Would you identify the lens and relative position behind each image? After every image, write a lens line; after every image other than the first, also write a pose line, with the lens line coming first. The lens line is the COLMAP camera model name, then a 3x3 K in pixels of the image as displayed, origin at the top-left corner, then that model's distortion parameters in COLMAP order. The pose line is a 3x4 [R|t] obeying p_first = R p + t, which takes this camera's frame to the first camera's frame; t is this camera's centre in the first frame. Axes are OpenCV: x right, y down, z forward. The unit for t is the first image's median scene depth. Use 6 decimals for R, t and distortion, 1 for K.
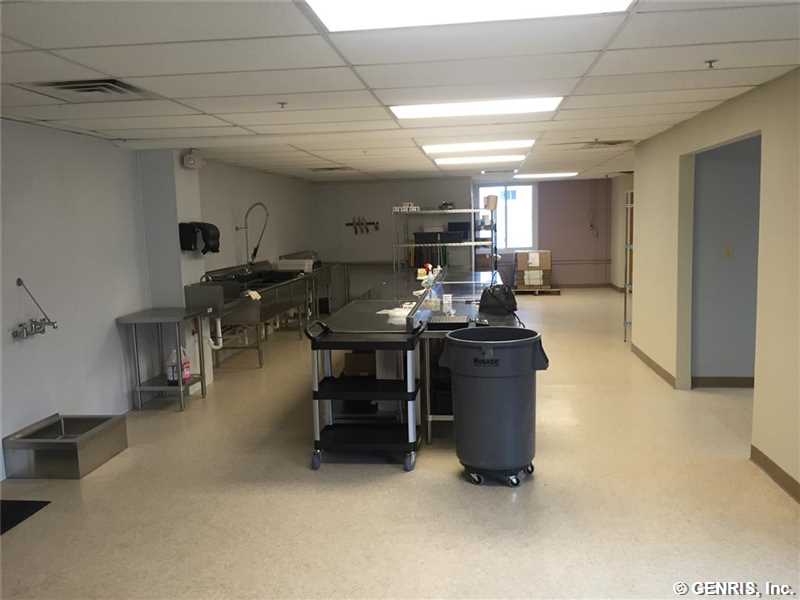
lens RADIAL K [[688.9, 0, 394.8], [0, 688.9, 299.0], [0, 0, 1]] dist [0.057026, -0.018000]
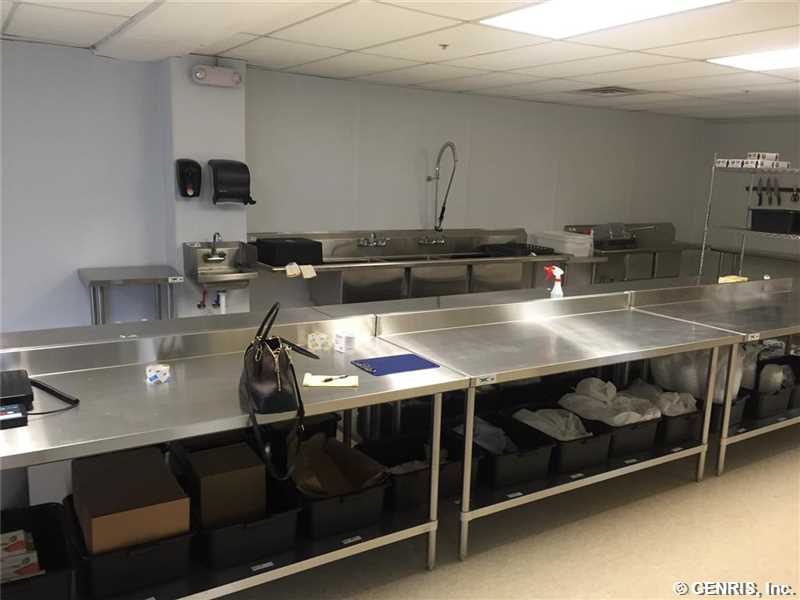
lens RADIAL K [[688.9, 0, 394.8], [0, 688.9, 299.0], [0, 0, 1]] dist [0.057026, -0.018000]
pose [[0.633984, 0.191822, -0.749179, 0.313081], [-0.143220, 0.981115, 0.130009, -0.066771], [0.759968, 0.024874, 0.649484, 0.503638]]
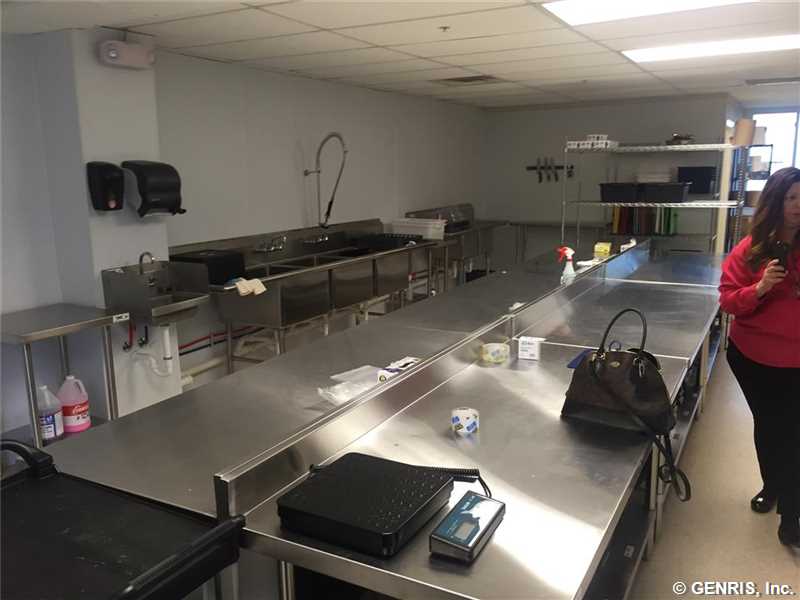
lens RADIAL K [[688.9, 0, 394.8], [0, 688.9, 299.0], [0, 0, 1]] dist [0.057026, -0.018000]
pose [[0.926600, 0.085132, -0.366286, 0.107864], [-0.054739, 0.994198, 0.092597, -0.046506], [0.372044, -0.065750, 0.925884, 0.399509]]
